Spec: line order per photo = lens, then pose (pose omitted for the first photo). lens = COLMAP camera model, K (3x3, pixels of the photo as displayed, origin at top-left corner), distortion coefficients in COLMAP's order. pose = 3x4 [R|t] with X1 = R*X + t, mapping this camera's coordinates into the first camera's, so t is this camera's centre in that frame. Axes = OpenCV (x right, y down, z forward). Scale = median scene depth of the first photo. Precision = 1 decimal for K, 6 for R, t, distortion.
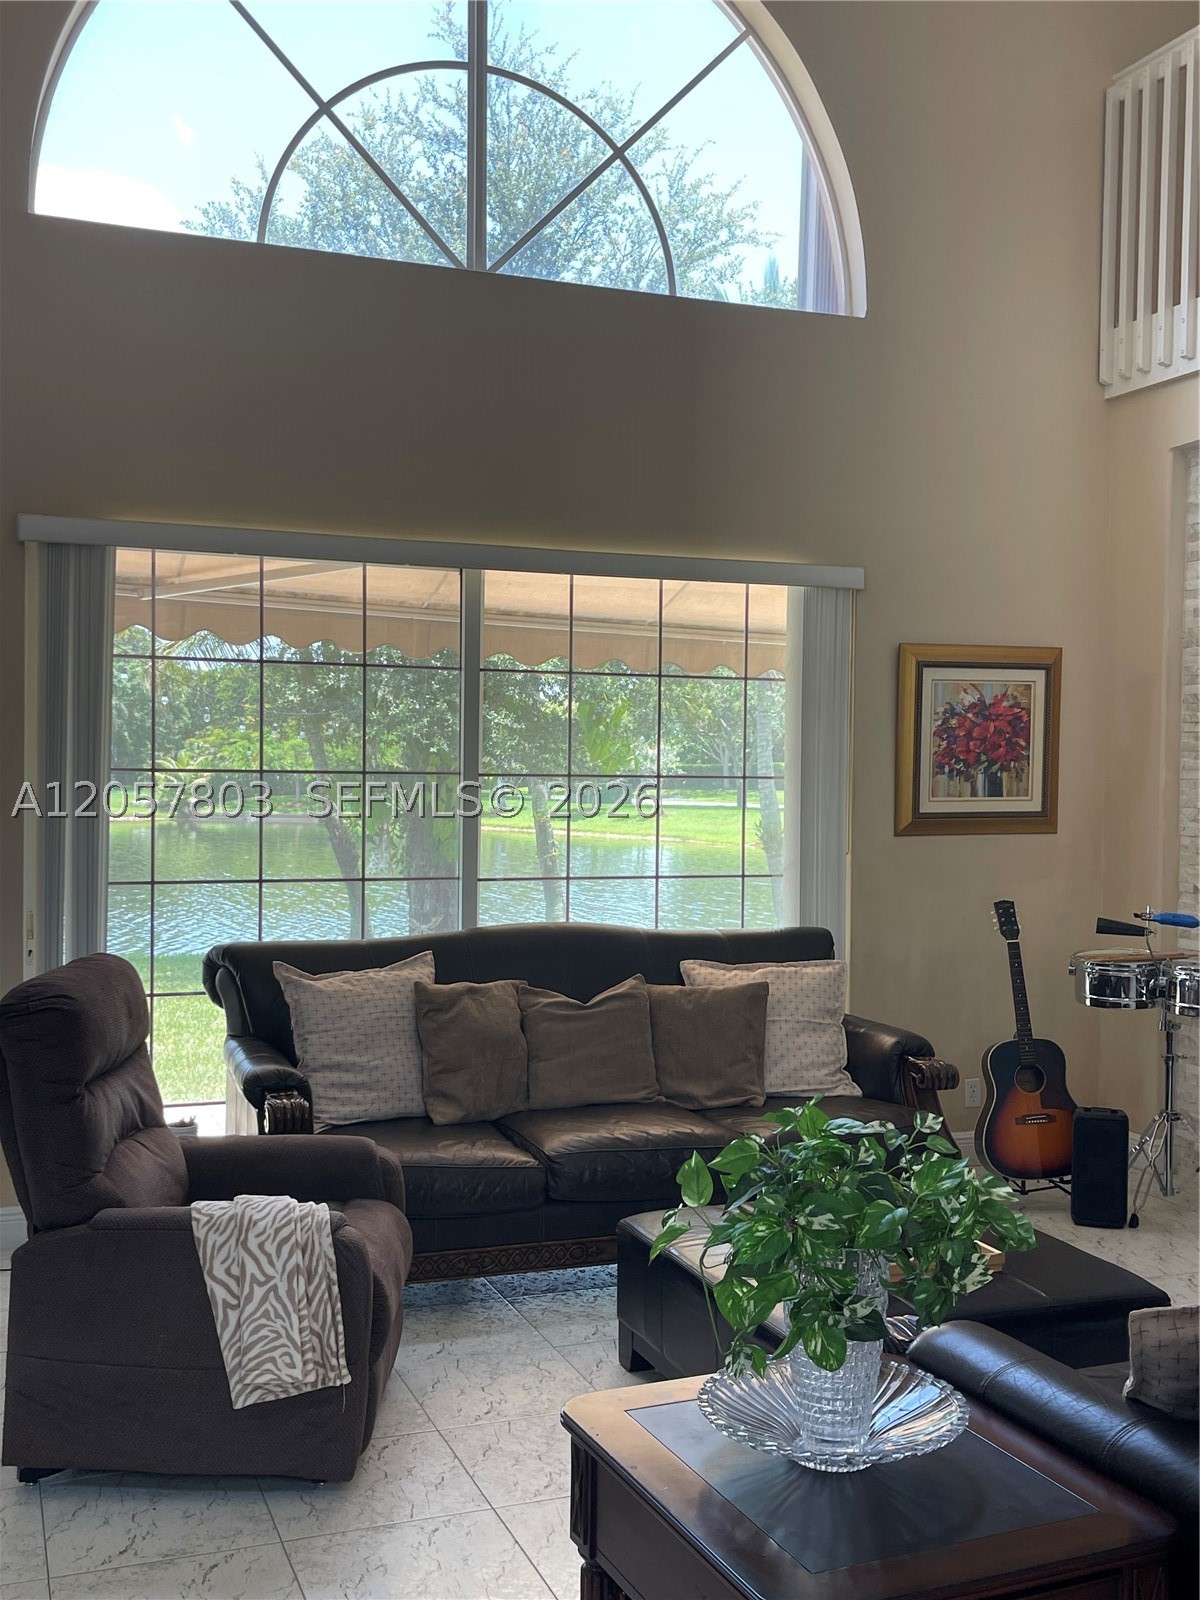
lens RADIAL K [[1633.4, 0, 600.0], [0, 1633.4, 800.0], [0, 0, 1]] dist [0.059050, 0.001846]
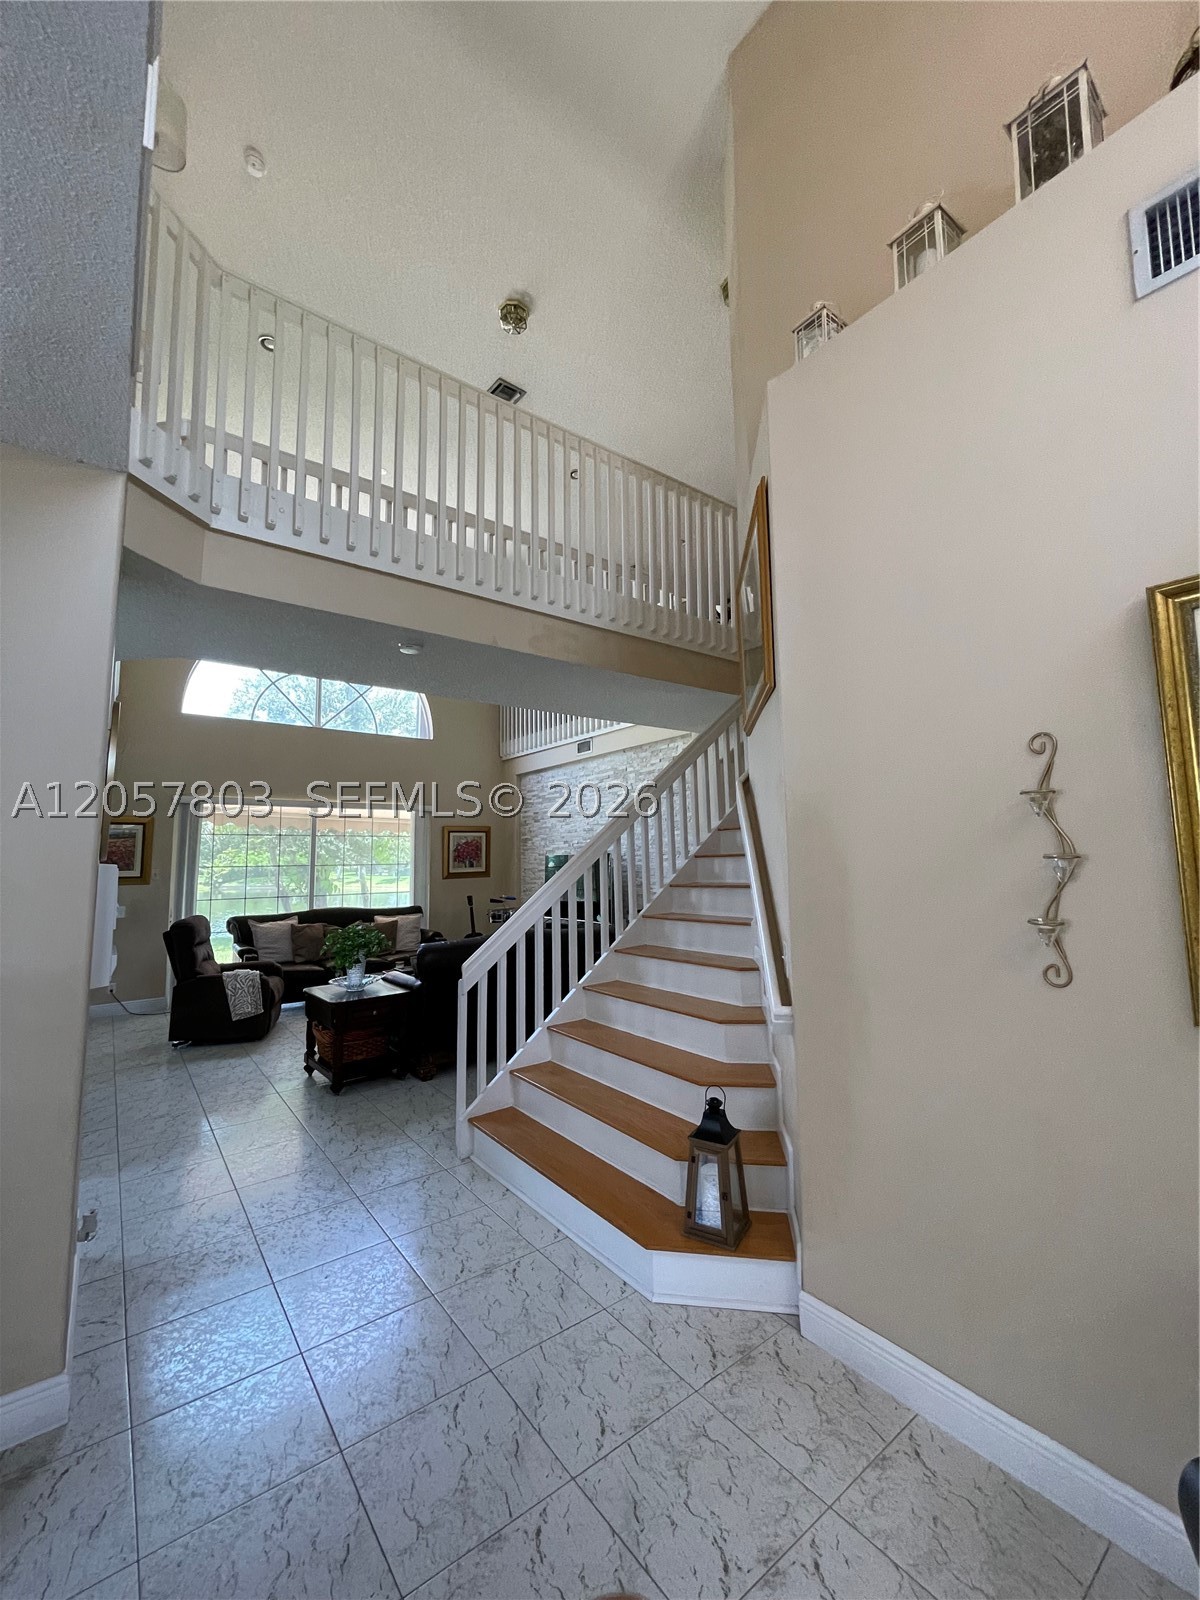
lens RADIAL K [[647.6, 0, 602.2], [0, 647.6, 790.9], [0, 0, 1]] dist [-0.000652, 0.000420]
pose [[0.958822, 0.002075, 0.284002, 0.126197], [0.033018, 0.992378, -0.118722, 0.010482], [-0.282083, 0.123210, 0.951445, -0.541647]]
